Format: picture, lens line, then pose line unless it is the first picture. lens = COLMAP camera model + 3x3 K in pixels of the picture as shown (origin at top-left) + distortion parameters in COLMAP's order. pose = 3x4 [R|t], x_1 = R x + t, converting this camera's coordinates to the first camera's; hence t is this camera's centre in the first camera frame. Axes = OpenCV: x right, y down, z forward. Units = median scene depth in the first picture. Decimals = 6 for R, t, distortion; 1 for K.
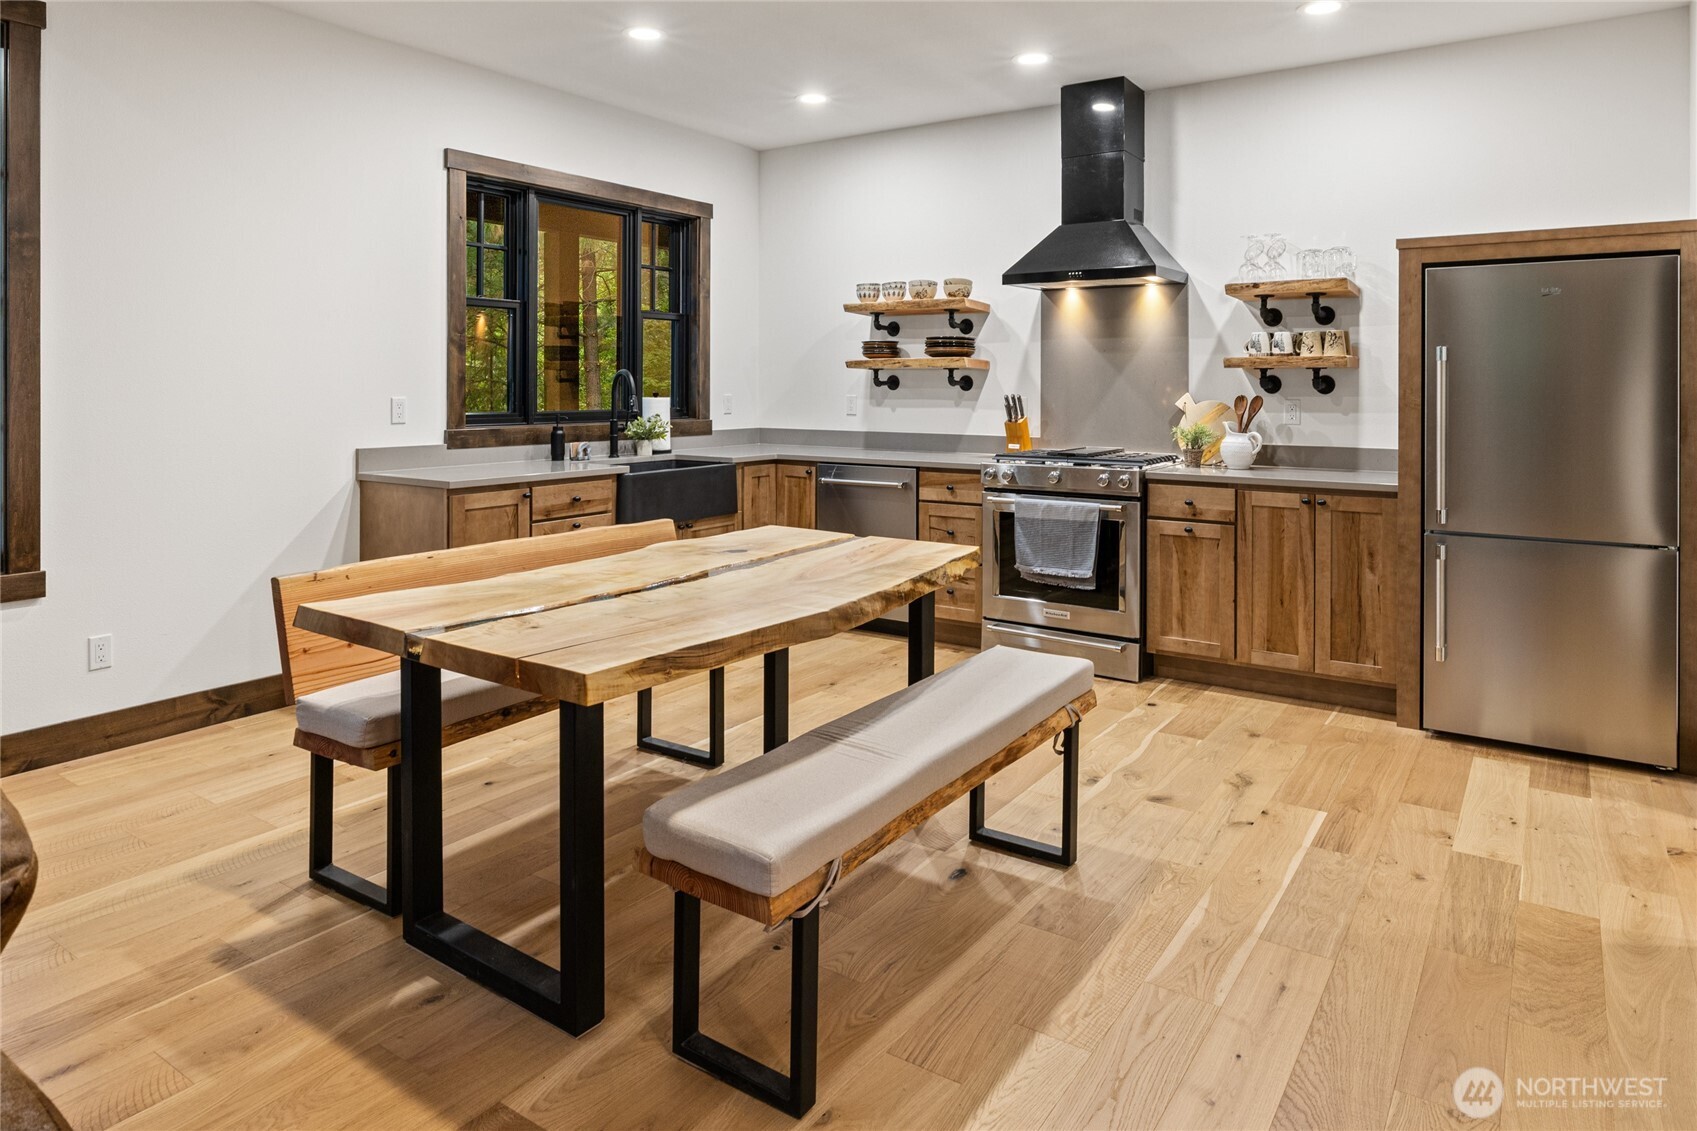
lens RADIAL K [[1039.6, 0, 839.9], [0, 1039.6, 374.6], [0, 0, 1]] dist [-0.004441, 0.000460]
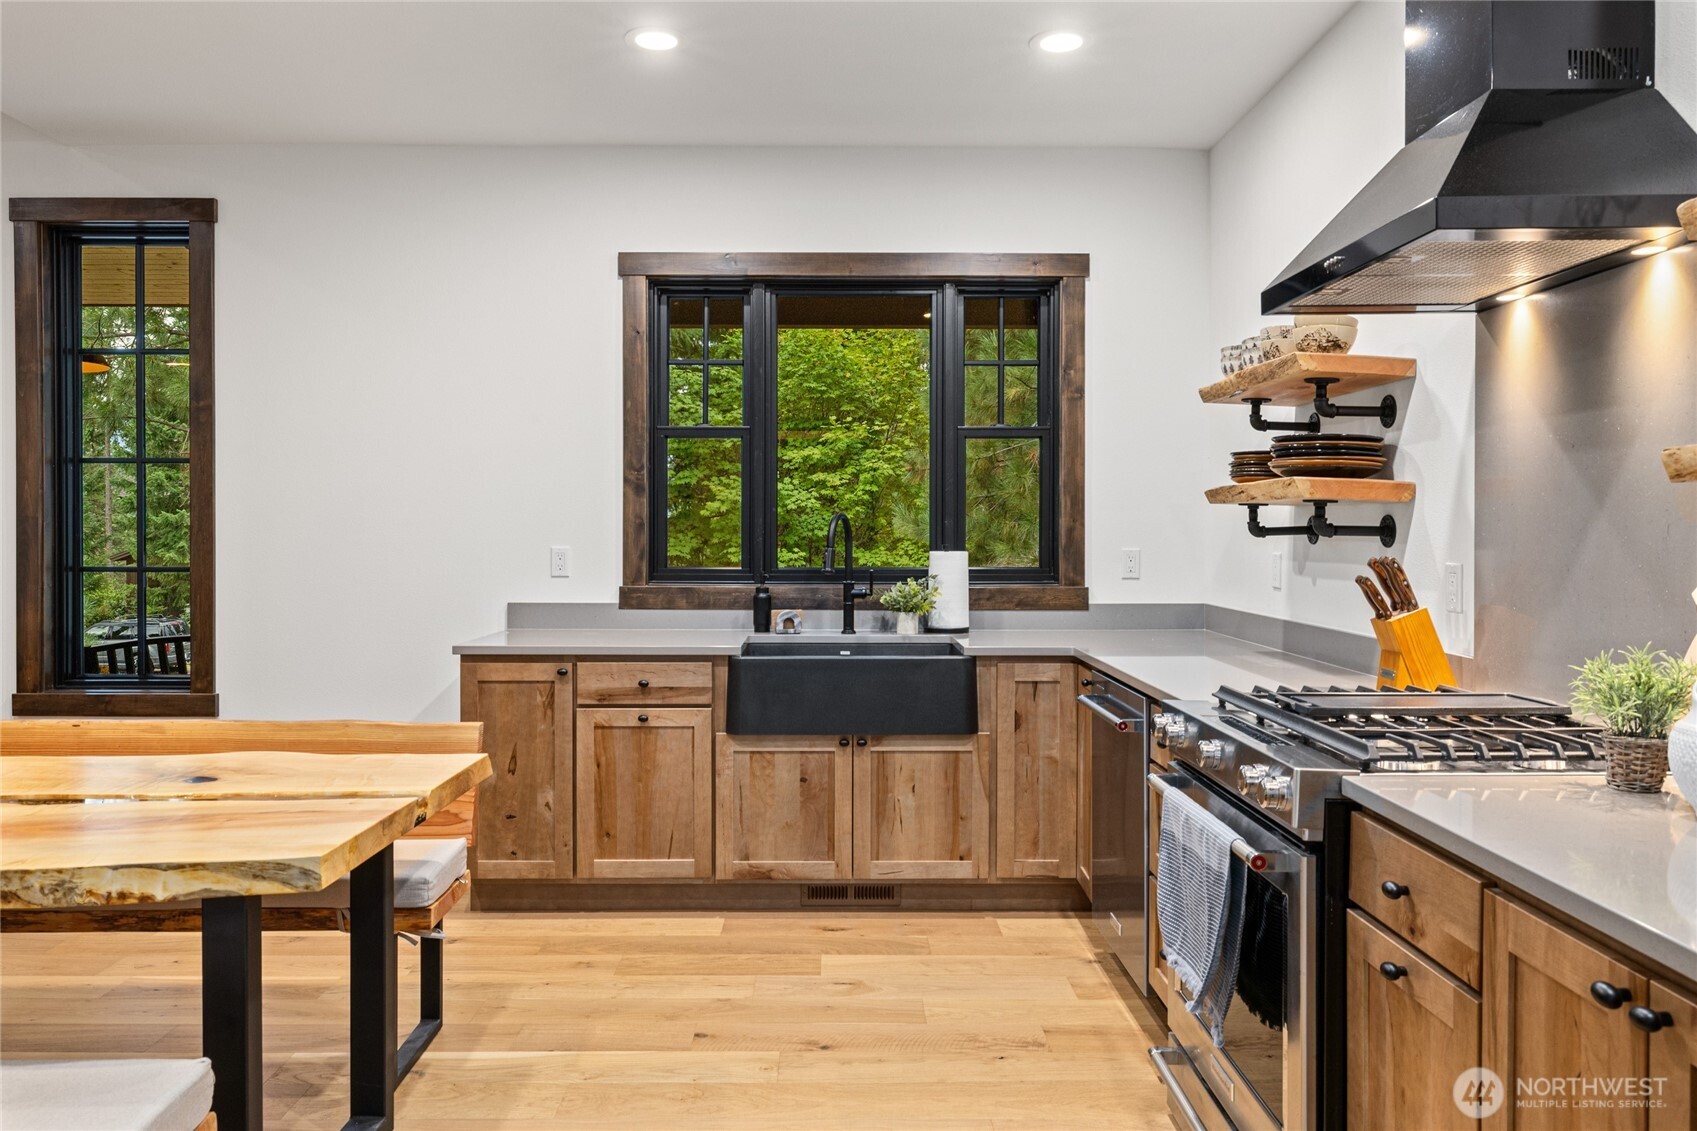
lens RADIAL K [[1173.7, 0, 845.8], [0, 1173.7, 528.9], [0, 0, 1]] dist [-0.003014, 0.002591]
pose [[0.576060, -0.000961, -0.817407, 0.506427], [0.007237, 0.999966, 0.003925, 0.004274], [0.817376, -0.008176, 0.576047, 0.597444]]
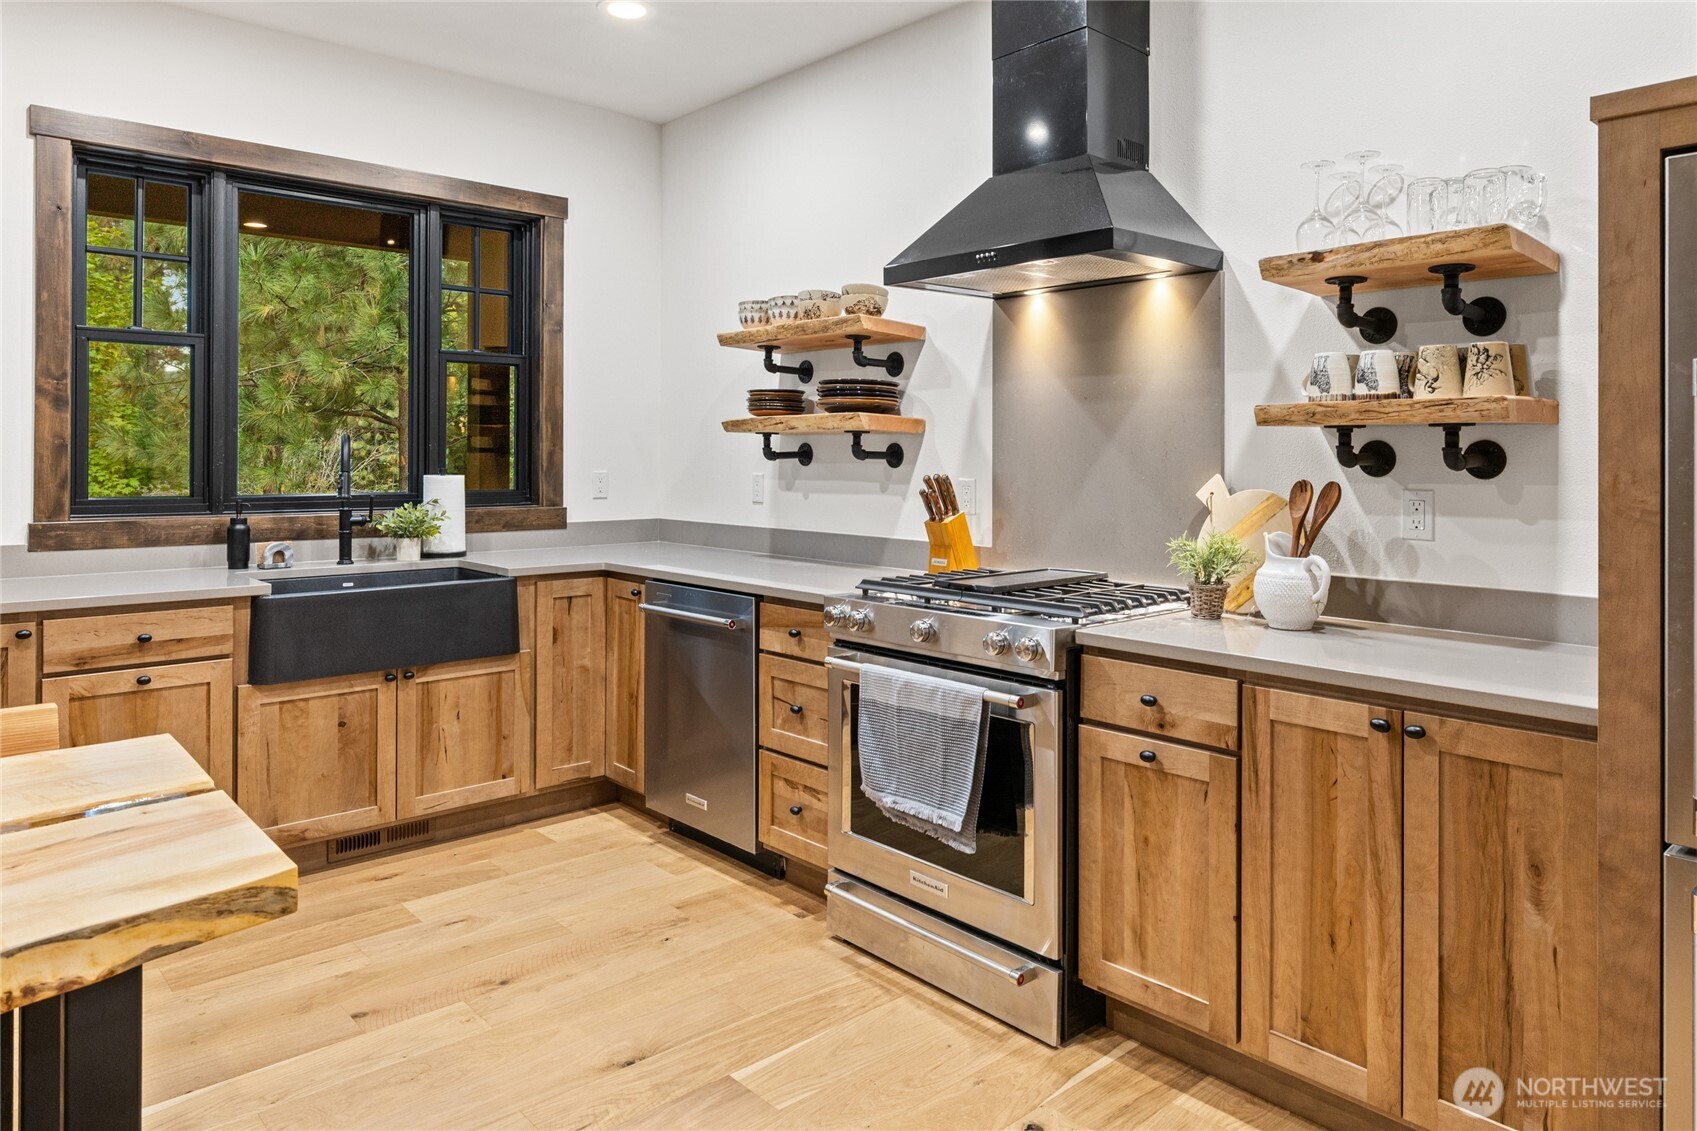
lens RADIAL K [[1089.7, 0, 833.0], [0, 1089.7, 441.4], [0, 0, 1]] dist [-0.002322, 0.000598]
pose [[0.971865, -0.001064, -0.235537, 0.291469], [-0.000007, 0.999990, -0.004548, 0.003626], [0.235540, 0.004422, 0.971855, 0.435706]]
